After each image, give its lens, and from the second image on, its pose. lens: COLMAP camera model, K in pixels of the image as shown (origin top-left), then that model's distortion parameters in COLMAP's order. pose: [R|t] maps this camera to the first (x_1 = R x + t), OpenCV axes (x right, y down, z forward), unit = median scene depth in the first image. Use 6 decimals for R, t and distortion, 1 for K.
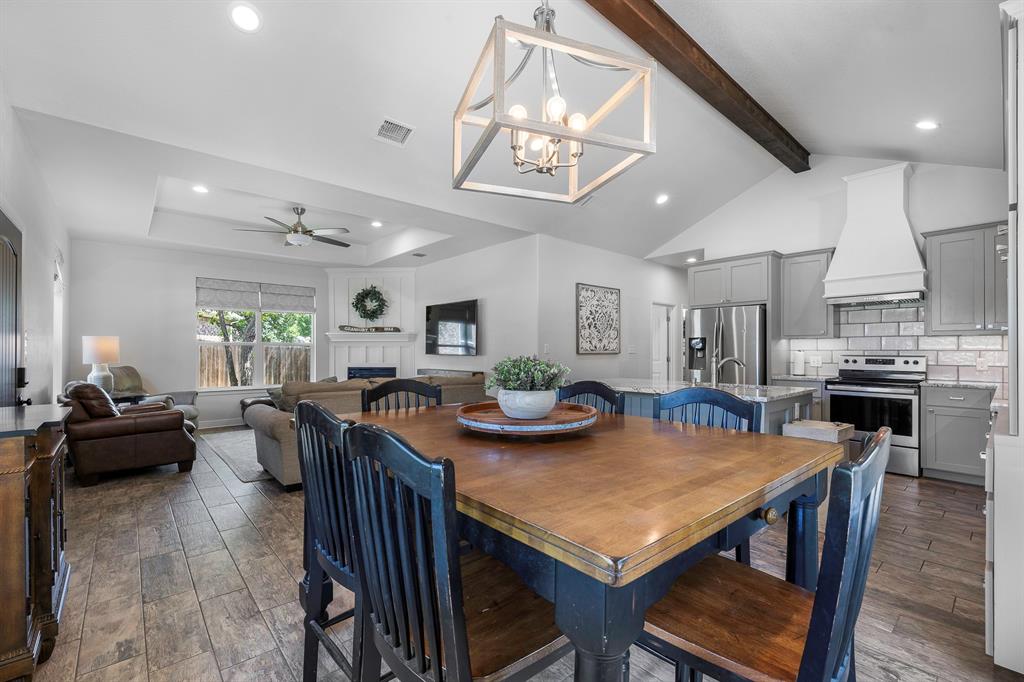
lens RADIAL K [[436.2, 0, 501.4], [0, 436.2, 353.1], [0, 0, 1]] dist [-0.003497, 0.001014]
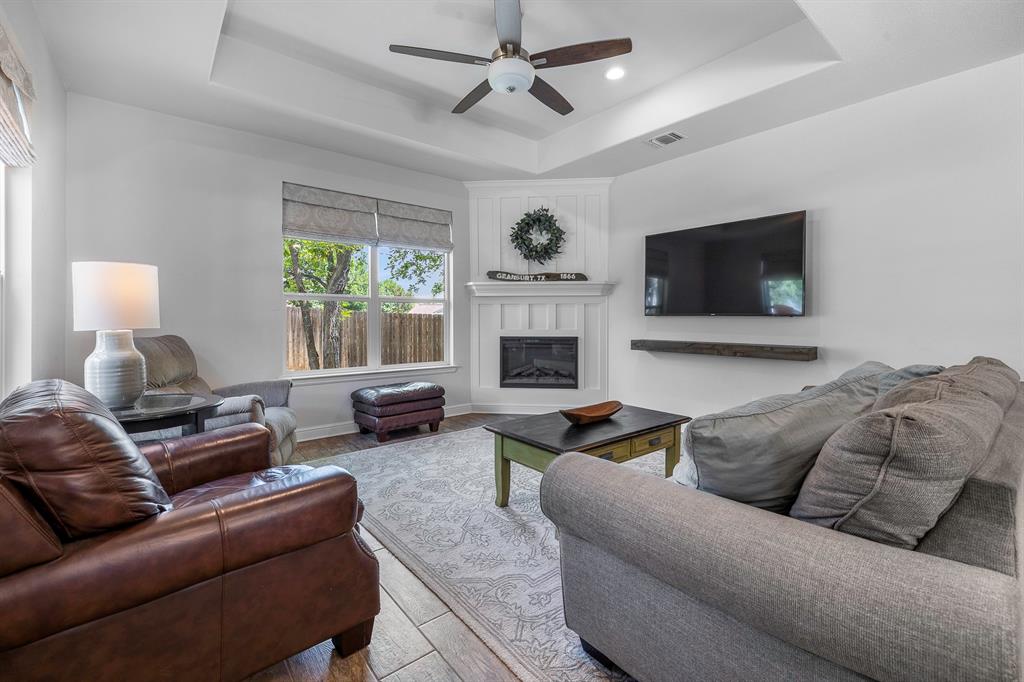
lens RADIAL K [[436.2, 0, 504.9], [0, 436.2, 318.8], [0, 0, 1]] dist [-0.003497, 0.001014]
pose [[0.999384, -0.000826, -0.035080, -0.448127], [0.000699, 0.999993, -0.003636, 0.012543], [0.035083, 0.003609, 0.999378, 0.500111]]
